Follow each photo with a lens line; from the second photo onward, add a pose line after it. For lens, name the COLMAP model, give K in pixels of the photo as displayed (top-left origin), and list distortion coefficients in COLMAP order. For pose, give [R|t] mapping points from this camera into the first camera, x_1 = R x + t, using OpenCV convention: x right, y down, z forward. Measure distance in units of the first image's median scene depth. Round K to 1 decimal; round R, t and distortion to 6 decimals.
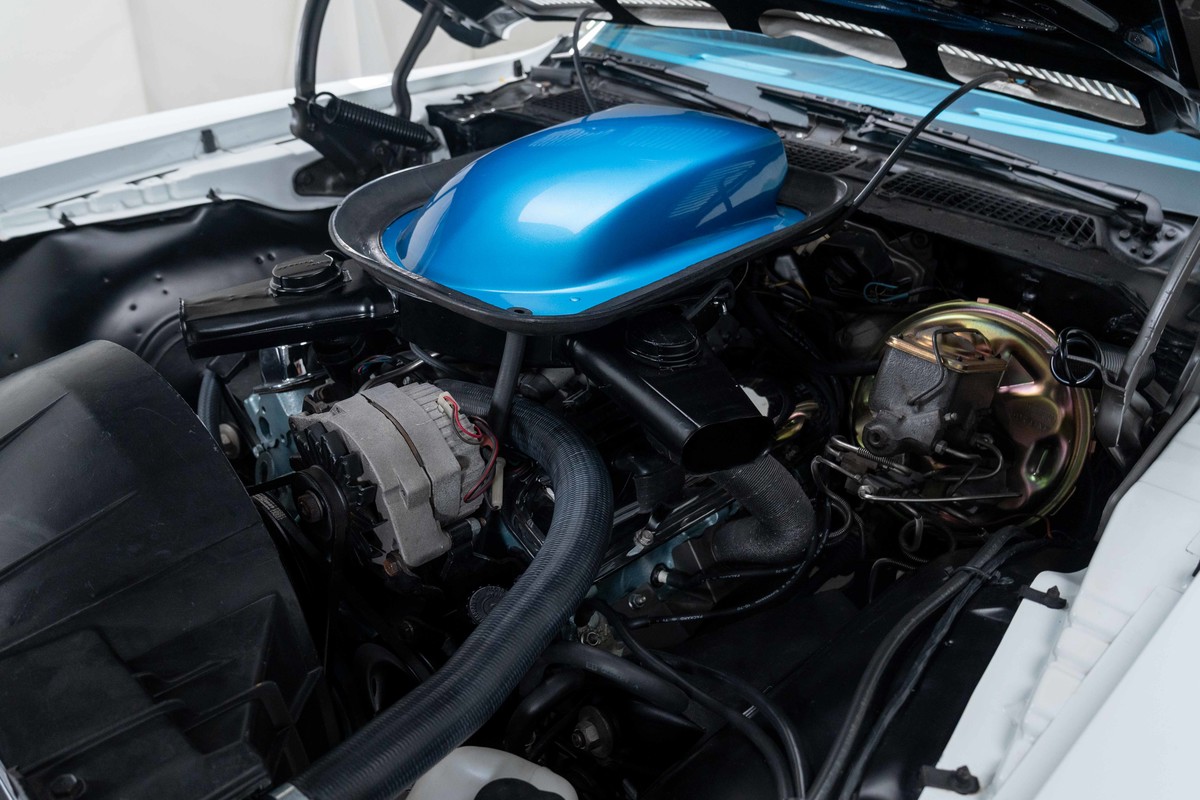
lens RADIAL K [[850.1, 0, 600.0], [0, 850.1, 400.0], [0, 0, 1]] dist [-0.010300, 0.000863]
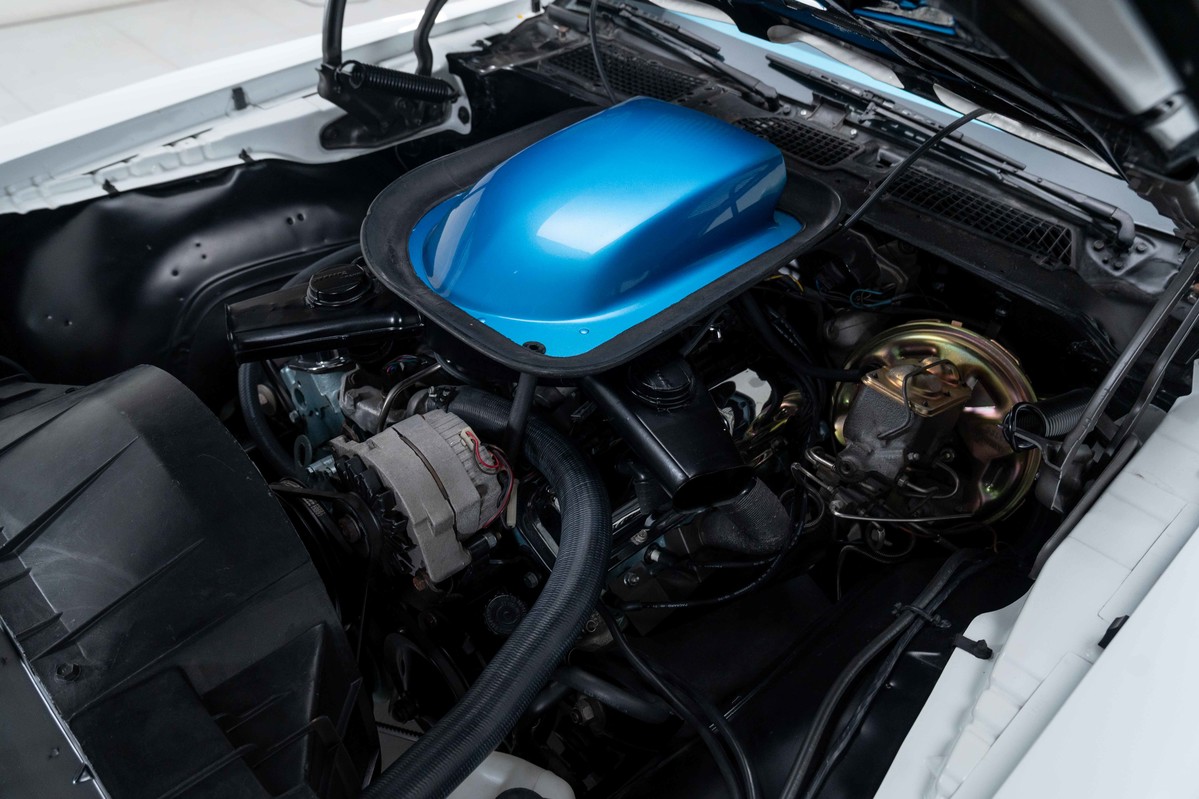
lens RADIAL K [[819.2, 0, 602.3], [0, 819.2, 358.3], [0, 0, 1]] dist [-0.003502, -0.000916]
pose [[0.999513, 0.031067, -0.002805, -0.001201], [-0.030577, 0.993589, 0.108840, -0.146531], [0.006169, -0.108701, 0.994055, -0.049192]]
